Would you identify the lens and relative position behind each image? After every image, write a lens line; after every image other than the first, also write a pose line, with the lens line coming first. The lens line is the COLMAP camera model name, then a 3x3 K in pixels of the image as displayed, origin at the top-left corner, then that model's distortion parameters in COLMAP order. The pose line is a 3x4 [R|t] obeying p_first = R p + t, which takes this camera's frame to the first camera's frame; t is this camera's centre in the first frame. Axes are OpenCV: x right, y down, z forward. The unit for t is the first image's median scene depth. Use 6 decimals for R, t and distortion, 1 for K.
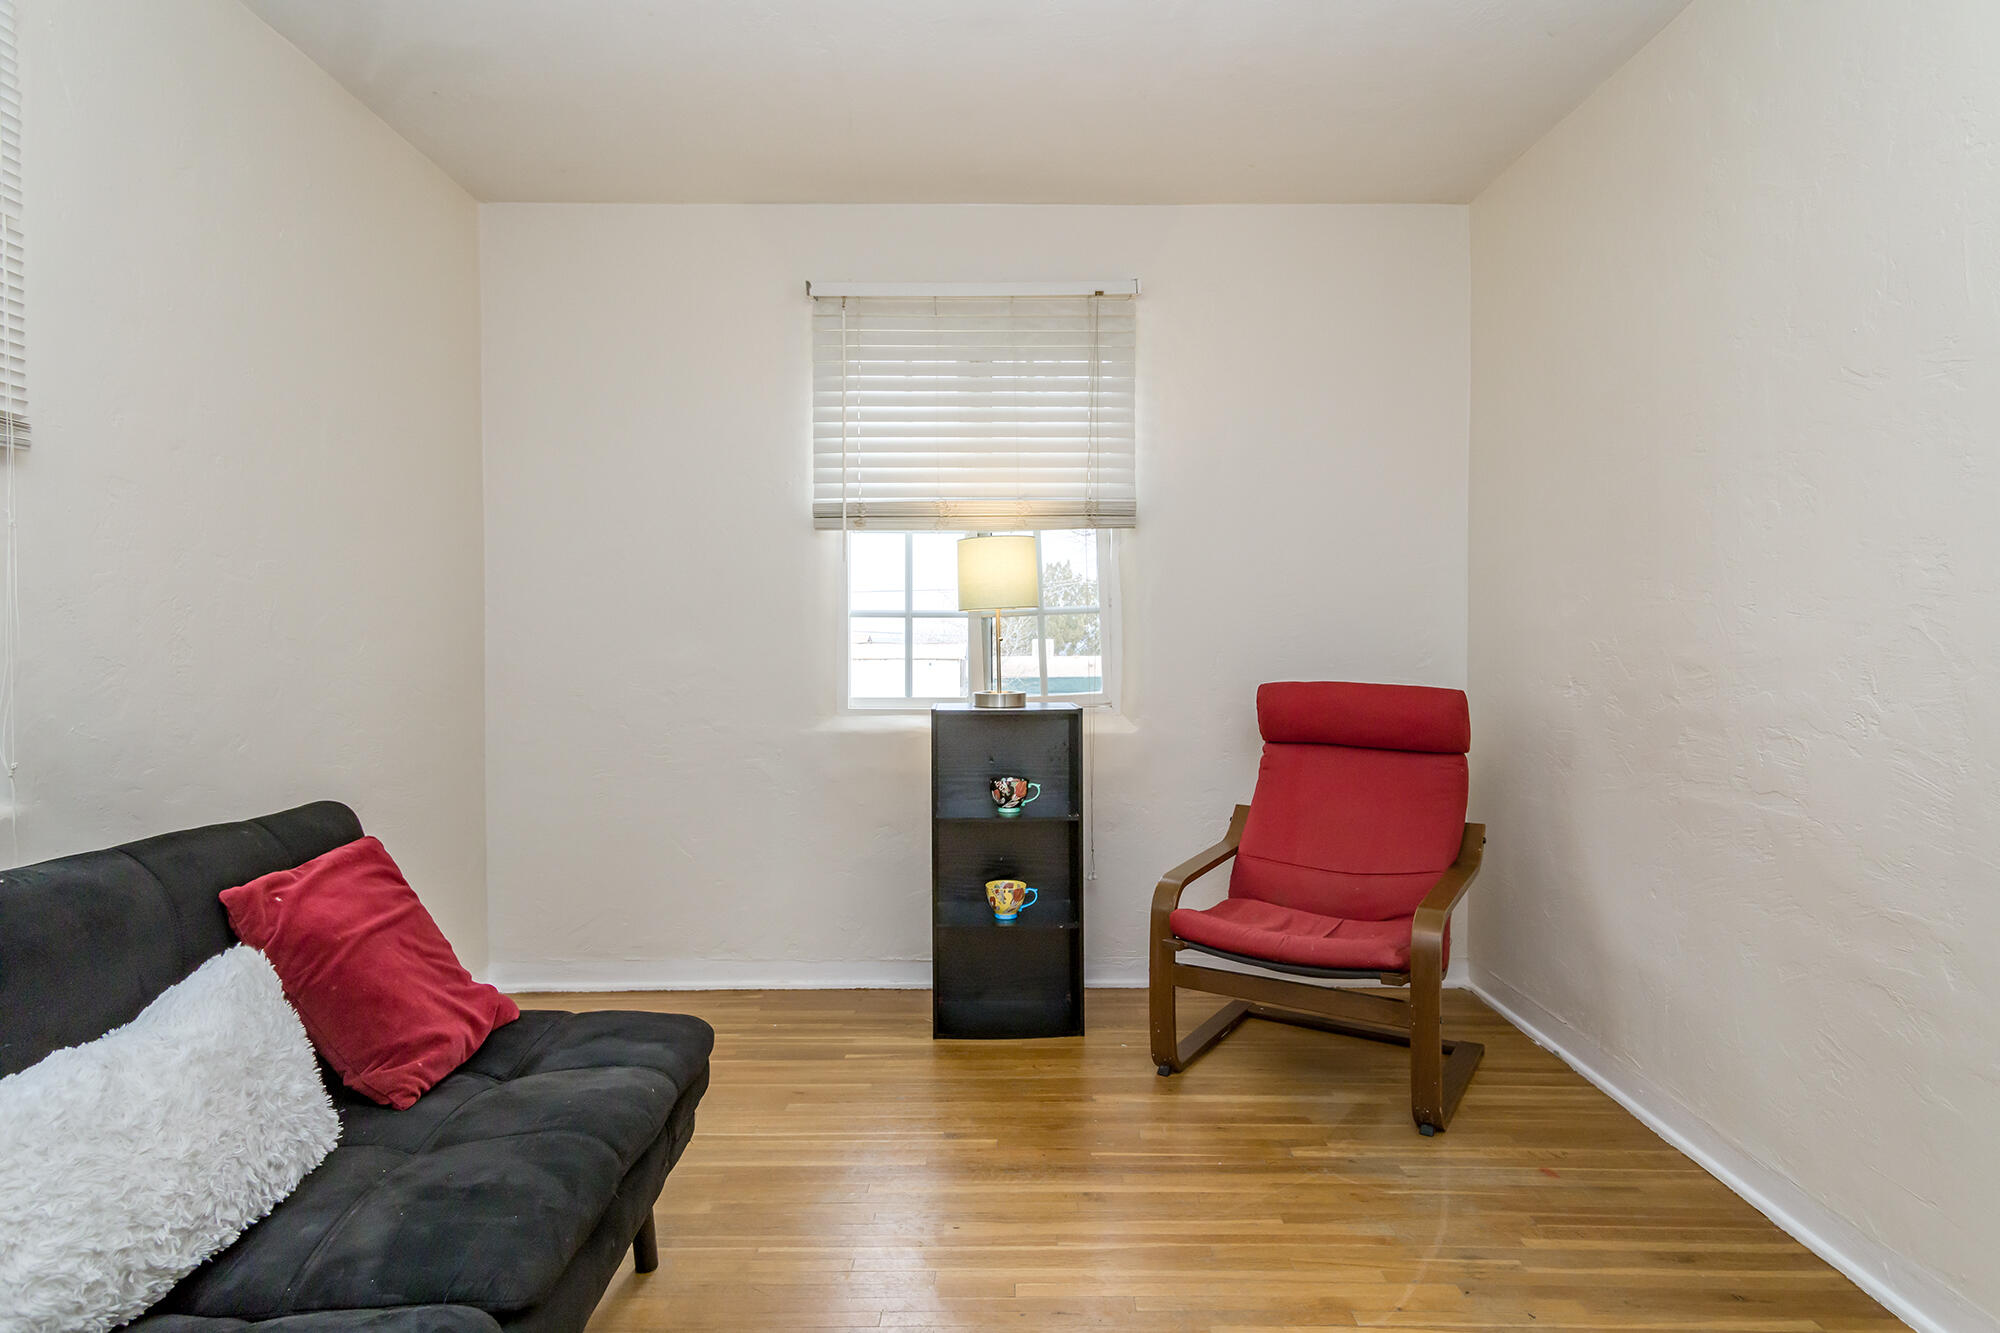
lens RADIAL K [[1096.9, 0, 946.3], [0, 1096.9, 653.1], [0, 0, 1]] dist [0.038310, -0.020137]
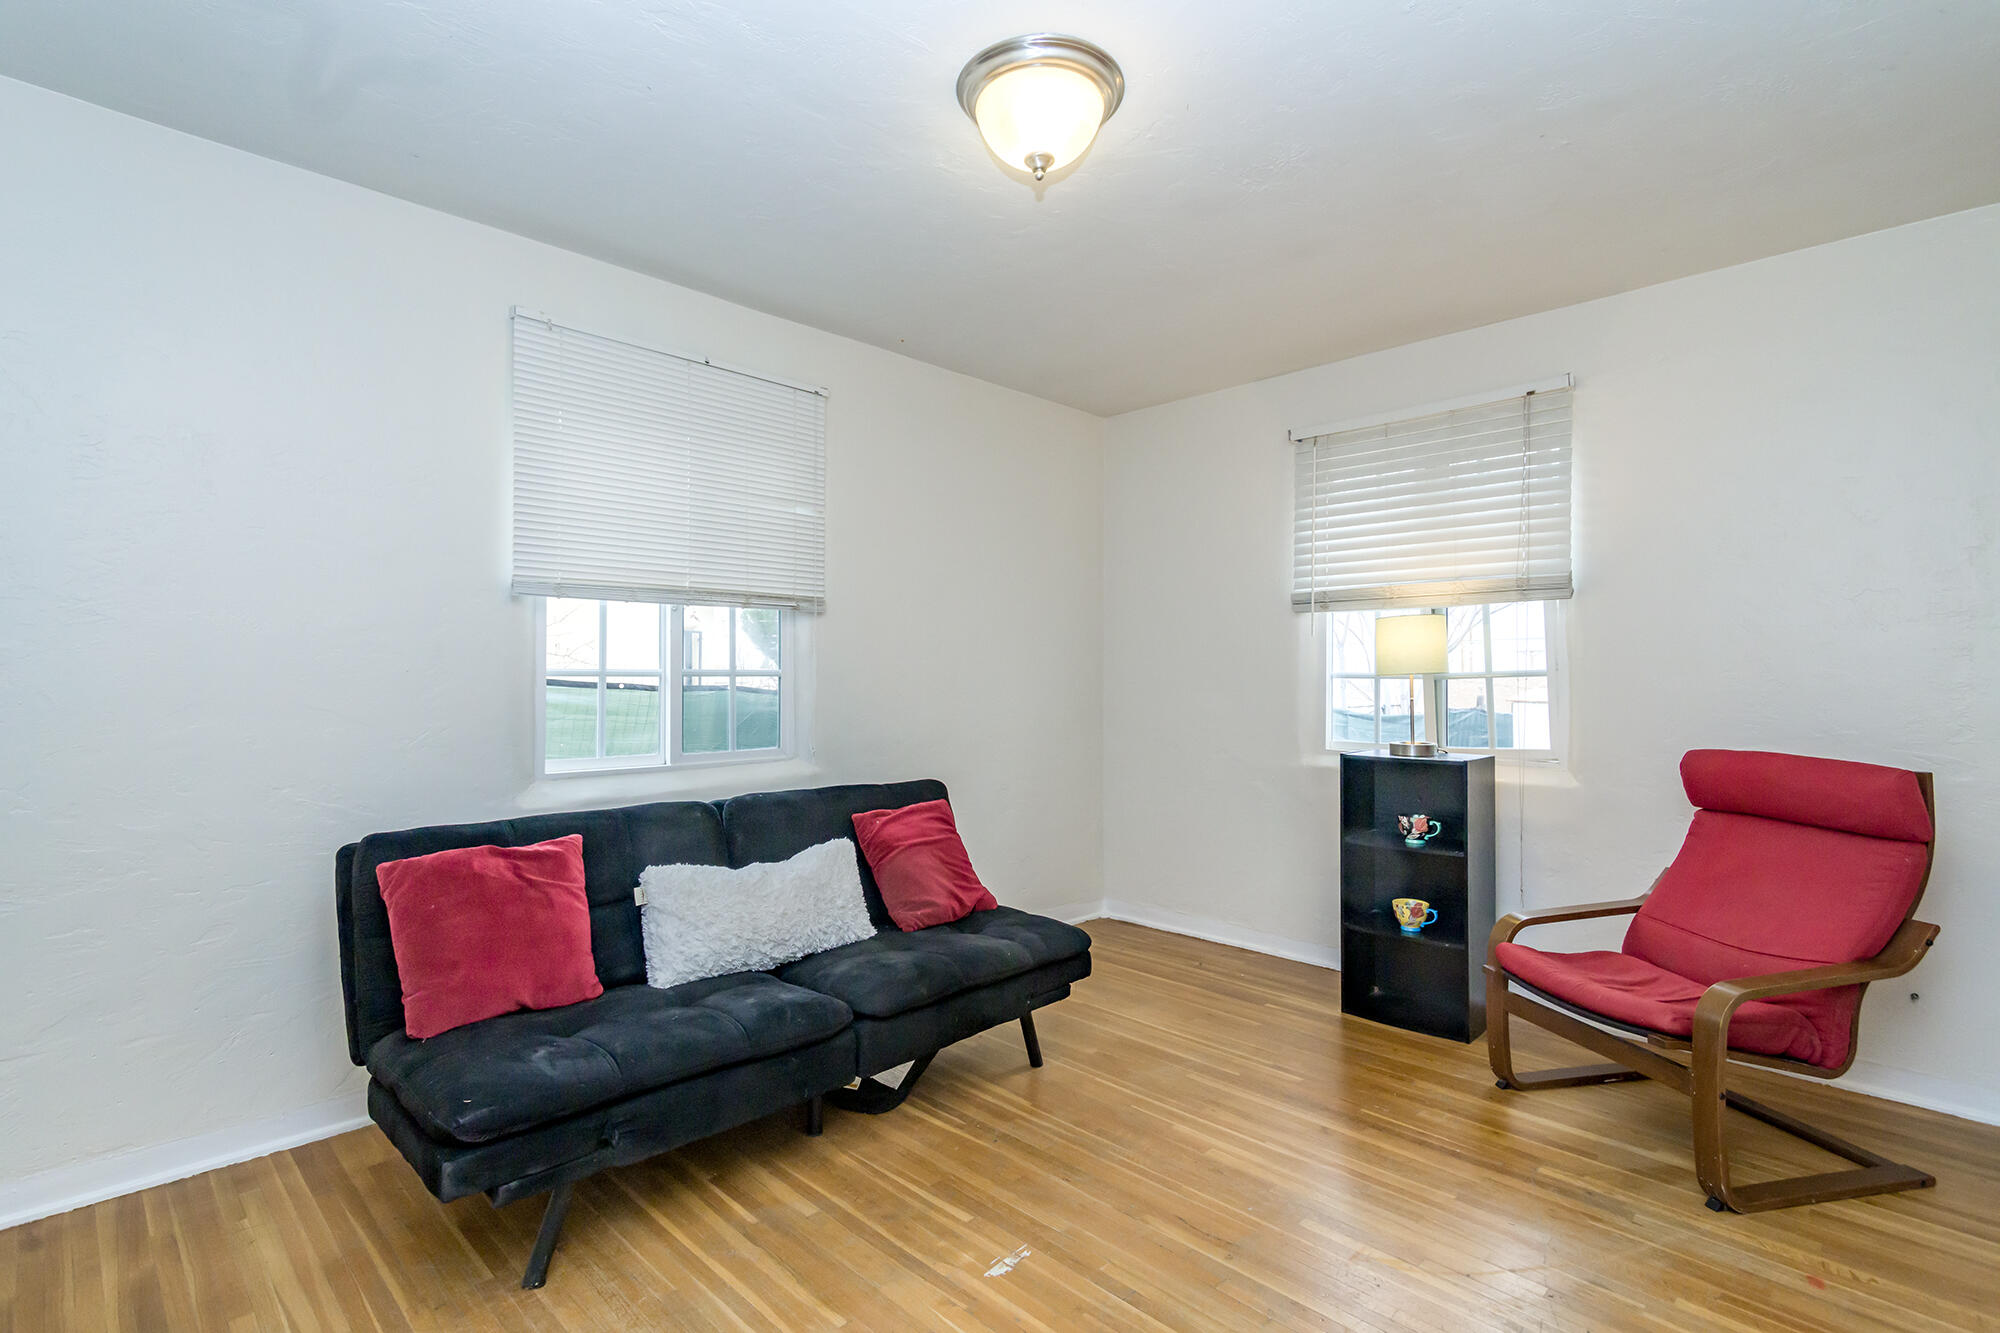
lens RADIAL K [[935.0, 0, 1007.5], [0, 935.0, 659.3], [0, 0, 1]] dist [0.017624, -0.005137]
pose [[0.710956, -0.007774, -0.703194, 0.471853], [-0.012421, 0.999644, -0.023610, -0.027745], [0.703127, 0.025520, 0.710606, -0.055602]]
